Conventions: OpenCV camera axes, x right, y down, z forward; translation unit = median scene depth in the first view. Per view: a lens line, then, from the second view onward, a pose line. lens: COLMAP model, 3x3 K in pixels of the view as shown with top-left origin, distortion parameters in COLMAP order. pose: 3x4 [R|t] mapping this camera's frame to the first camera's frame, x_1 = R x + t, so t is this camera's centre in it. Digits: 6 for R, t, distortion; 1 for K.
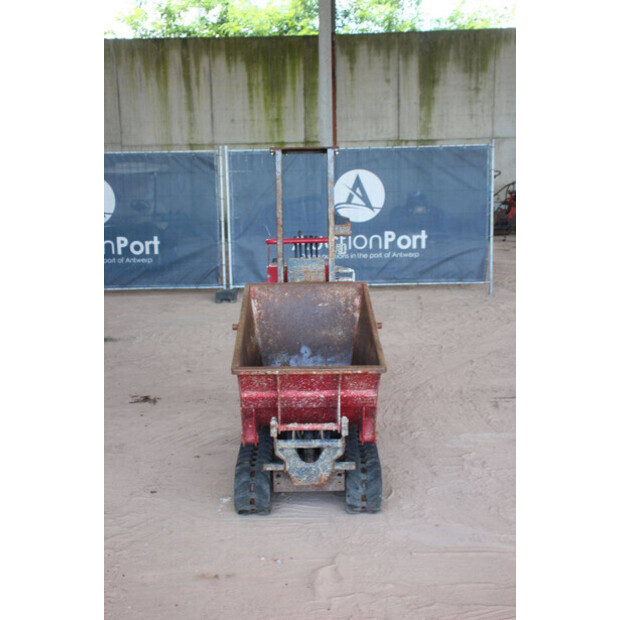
lens RADIAL K [[907.2, 0, 299.2], [0, 907.2, 311.0], [0, 0, 1]] dist [0.051641, 0.184228]
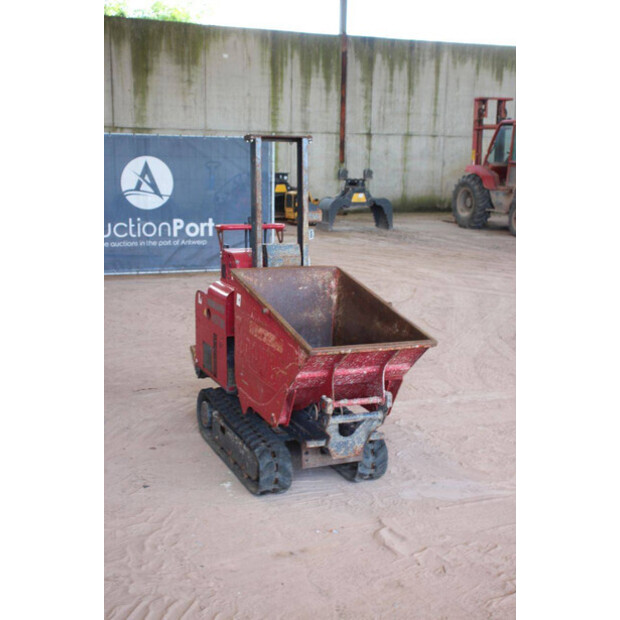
lens RADIAL K [[907.2, 0, 299.2], [0, 907.2, 311.0], [0, 0, 1]] dist [0.051641, 0.184228]
pose [[0.905334, -0.034624, 0.423287, -0.209512], [0.029861, 0.999394, 0.017880, 0.000297], [-0.423650, -0.003548, 0.905819, 0.029058]]
